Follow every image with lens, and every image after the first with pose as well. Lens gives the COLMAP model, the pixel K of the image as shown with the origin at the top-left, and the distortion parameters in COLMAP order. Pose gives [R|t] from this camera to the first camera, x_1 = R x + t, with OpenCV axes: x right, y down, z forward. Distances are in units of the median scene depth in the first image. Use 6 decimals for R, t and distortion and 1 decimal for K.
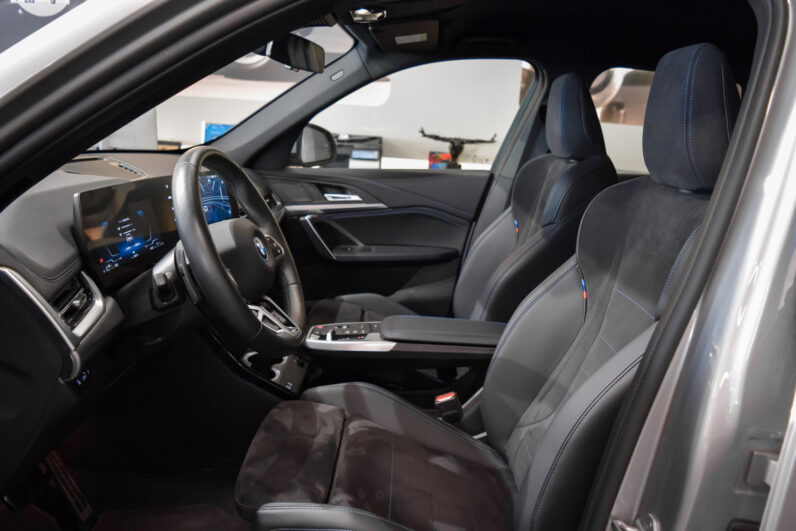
lens RADIAL K [[623.7, 0, 392.2], [0, 623.7, 263.1], [0, 0, 1]] dist [-0.106205, 0.042782]
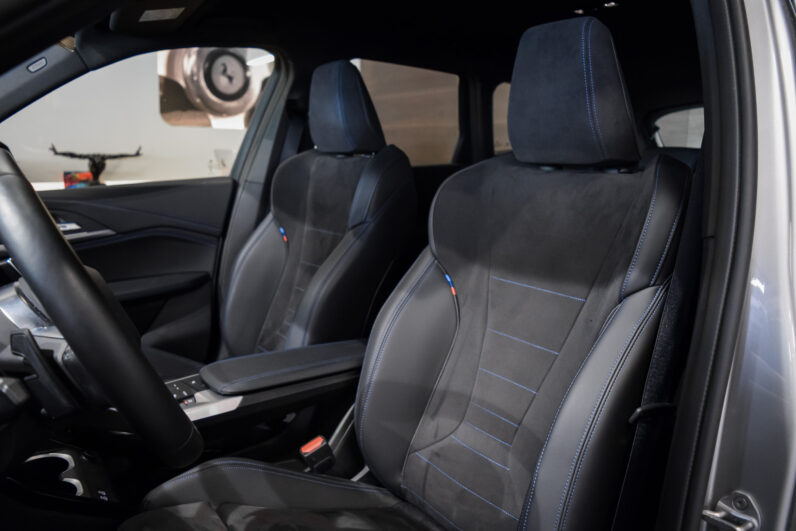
lens RADIAL K [[623.7, 0, 392.2], [0, 623.7, 263.1], [0, 0, 1]] dist [-0.106205, 0.042782]
pose [[0.815131, -0.150297, 0.559439, -0.164632], [0.160835, 0.986504, 0.030685, -0.019560], [-0.556501, 0.064965, 0.828303, 0.163065]]
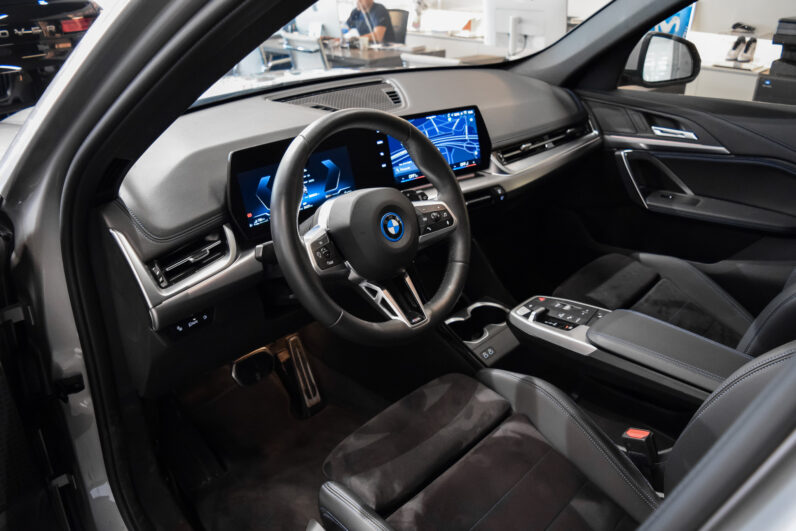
lens RADIAL K [[623.7, 0, 392.2], [0, 623.7, 263.1], [0, 0, 1]] dist [-0.106205, 0.042782]
pose [[0.733908, 0.242156, -0.634618, 0.195778], [-0.104635, 0.963446, 0.246623, -0.100518], [0.671141, -0.114596, 0.732419, 0.160961]]
